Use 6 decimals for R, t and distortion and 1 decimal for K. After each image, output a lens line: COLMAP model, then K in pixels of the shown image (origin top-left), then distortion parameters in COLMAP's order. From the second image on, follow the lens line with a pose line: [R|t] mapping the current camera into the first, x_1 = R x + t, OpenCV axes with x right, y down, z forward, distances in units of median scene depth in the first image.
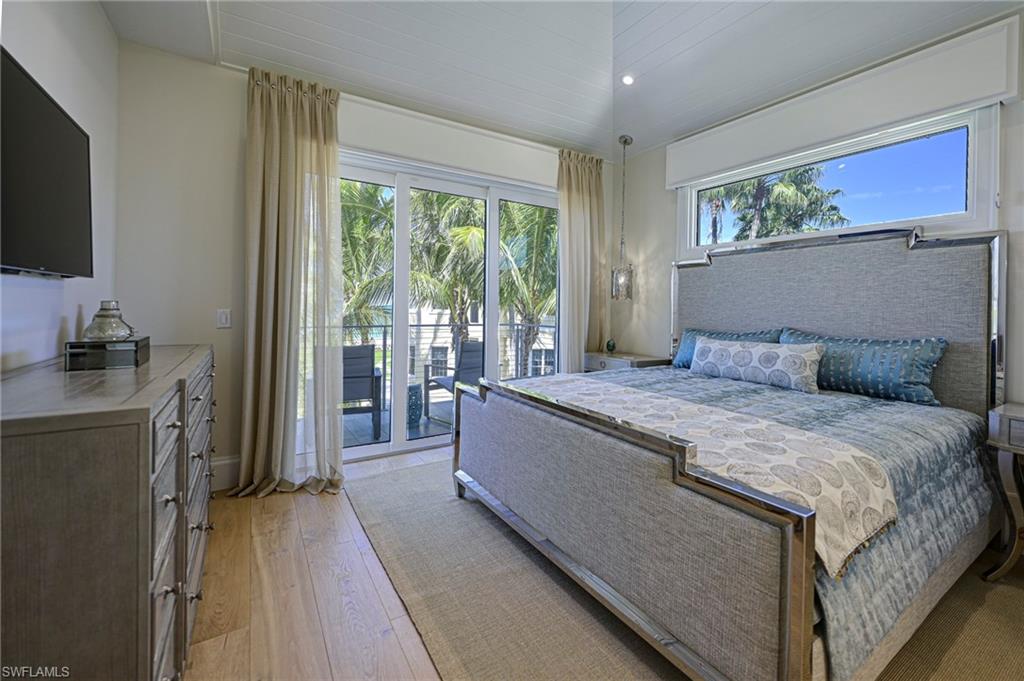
lens RADIAL K [[417.4, 0, 507.3], [0, 417.4, 307.7], [0, 0, 1]] dist [0.000236, 0.000022]
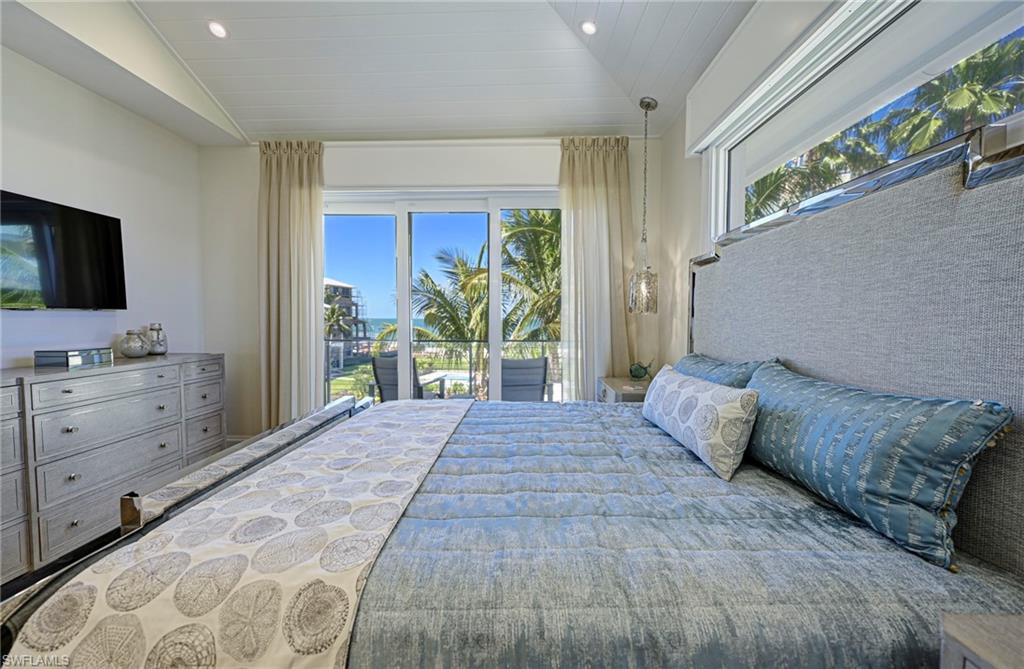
lens RADIAL K [[402.5, 0, 513.4], [0, 402.5, 331.3], [0, 0, 1]] dist [0.000019, 0.000076]
pose [[0.839383, 0.005109, -0.543516, 0.696368], [0.009284, 0.999675, 0.023734, -0.006668], [0.543460, -0.024967, 0.839063, 0.344389]]
